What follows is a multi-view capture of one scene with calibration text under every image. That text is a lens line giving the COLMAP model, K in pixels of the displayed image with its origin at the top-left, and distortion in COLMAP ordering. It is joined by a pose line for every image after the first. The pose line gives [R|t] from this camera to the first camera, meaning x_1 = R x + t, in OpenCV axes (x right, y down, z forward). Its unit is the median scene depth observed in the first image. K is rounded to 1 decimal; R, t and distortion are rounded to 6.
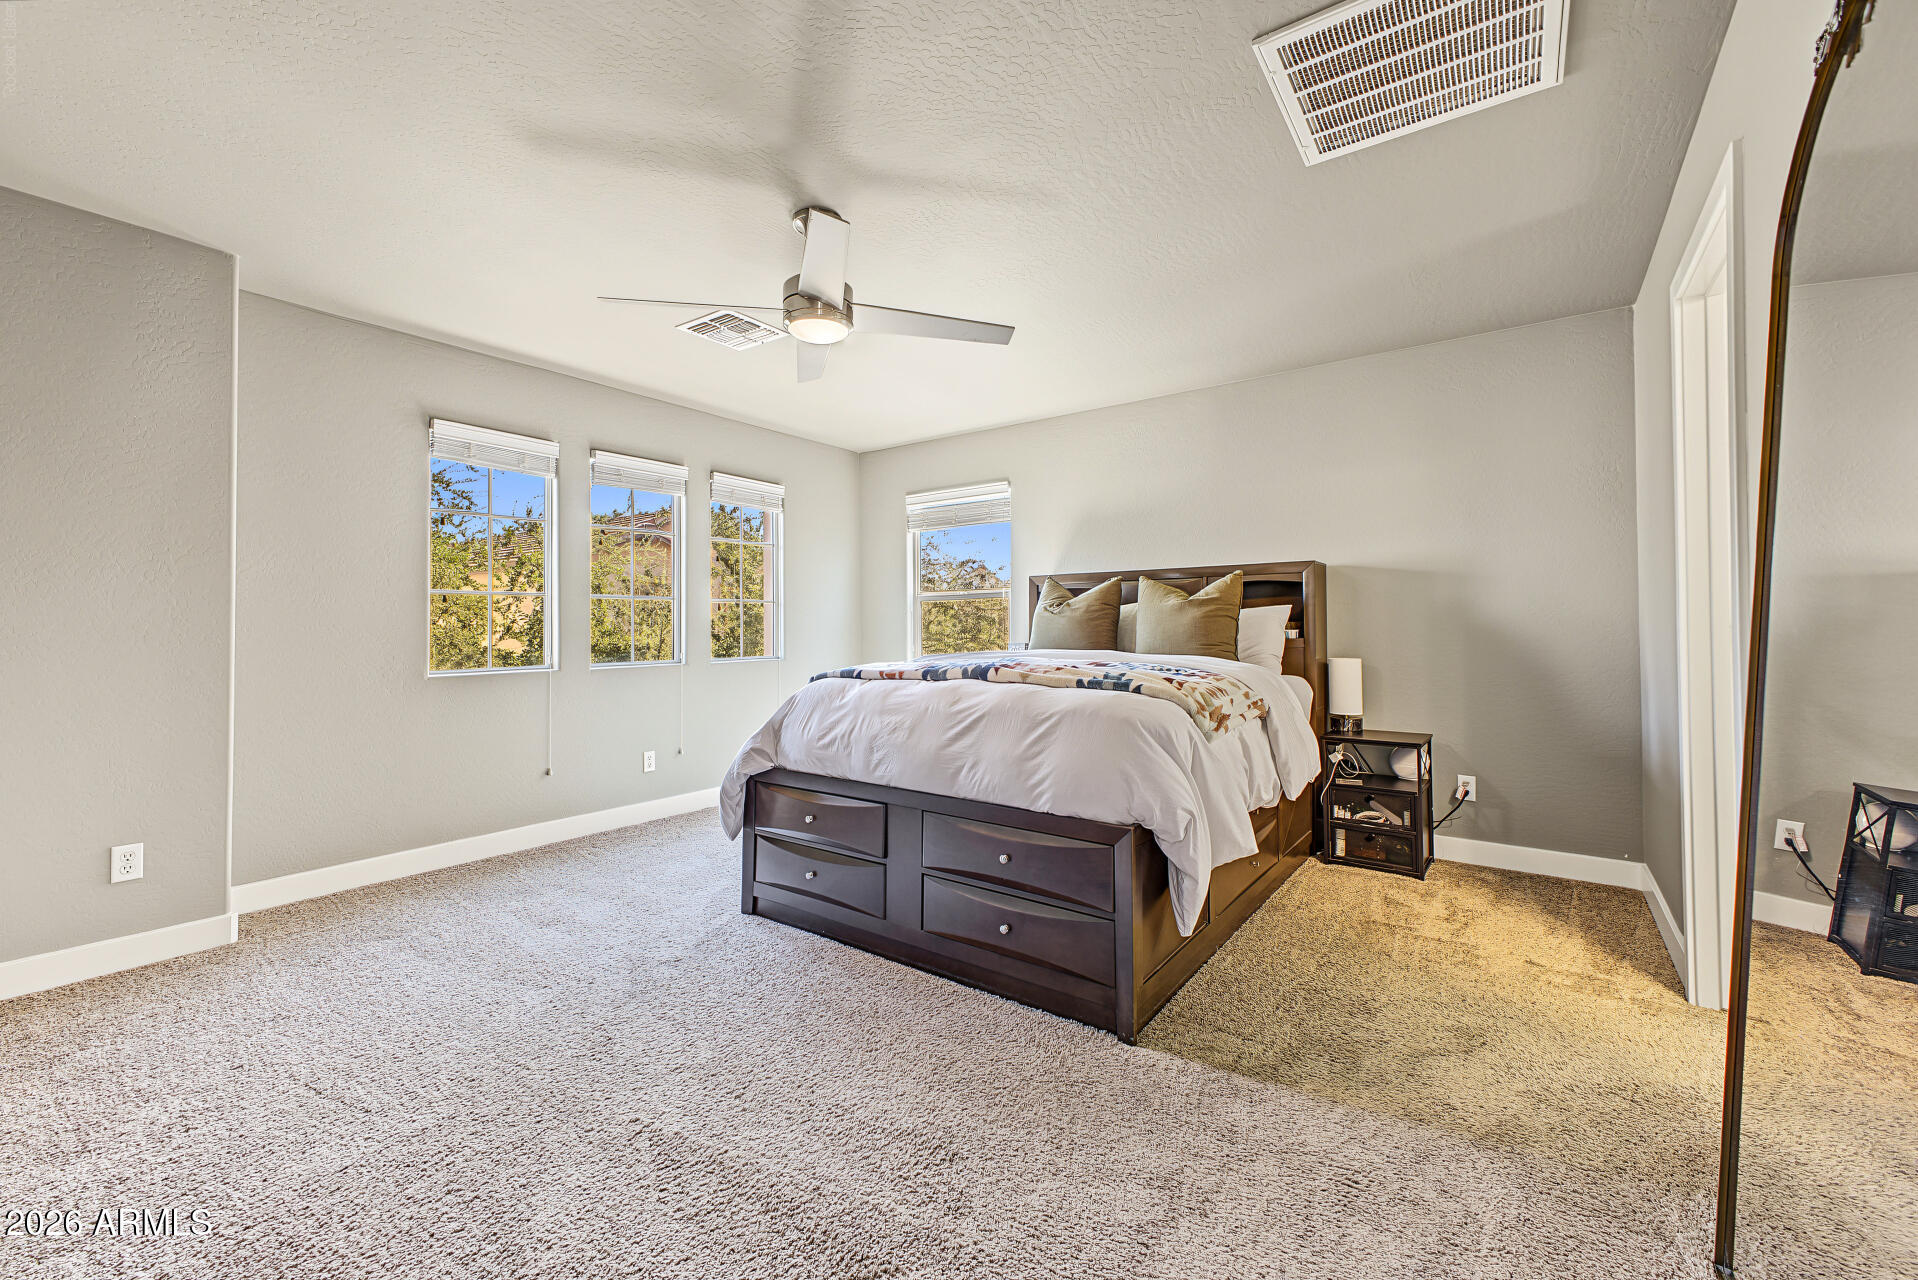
lens RADIAL K [[762.4, 0, 940.7], [0, 762.4, 629.0], [0, 0, 1]] dist [0.016344, -0.004003]
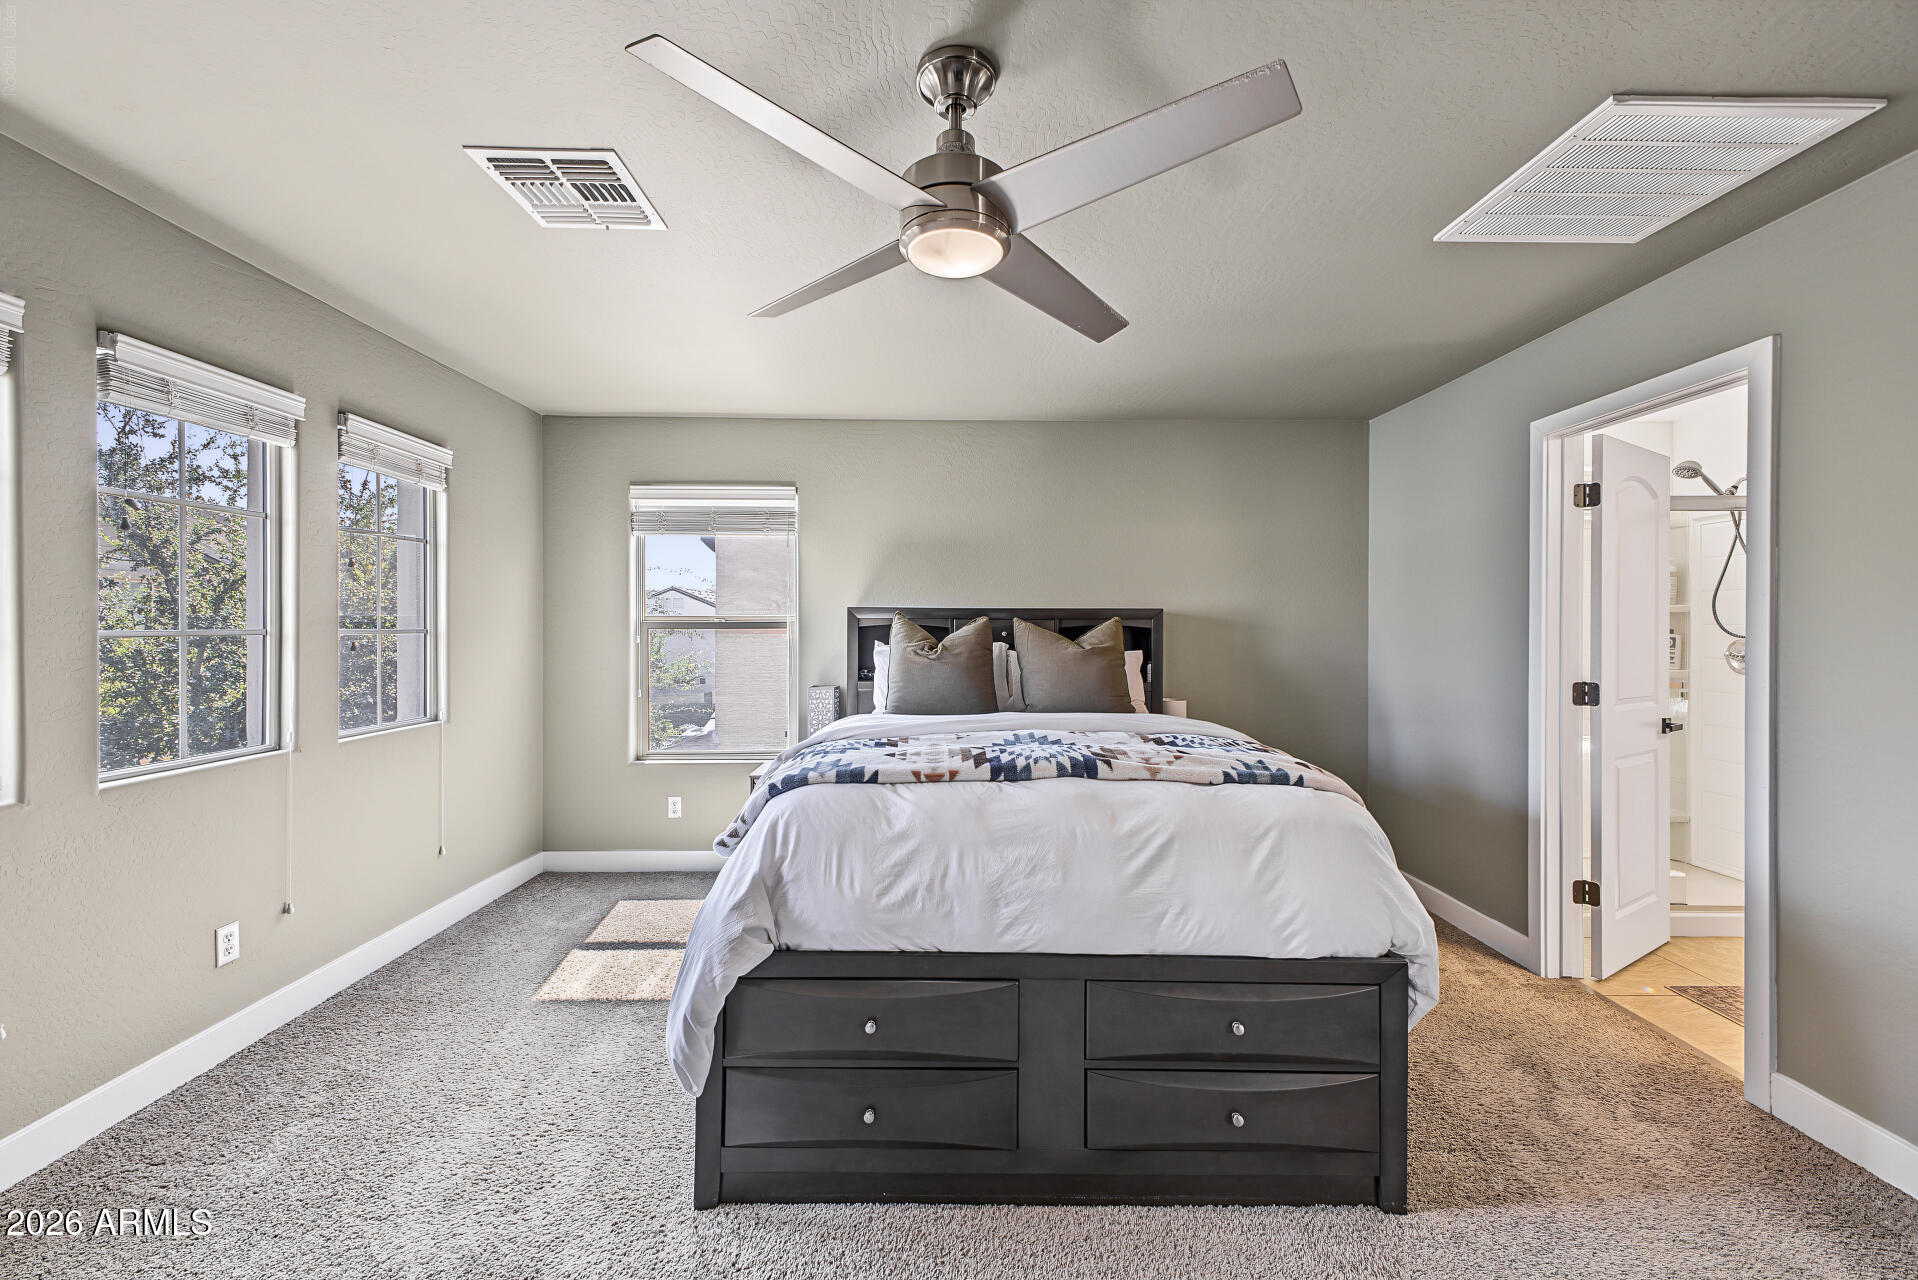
lens RADIAL K [[762.4, 0, 957.7], [0, 762.4, 636.6], [0, 0, 1]] dist [0.016344, -0.004003]
pose [[0.802716, 0.000096, 0.596362, -0.462967], [-0.006135, 0.999948, 0.008097, -0.072888], [-0.596330, -0.010158, 0.802675, 0.430109]]
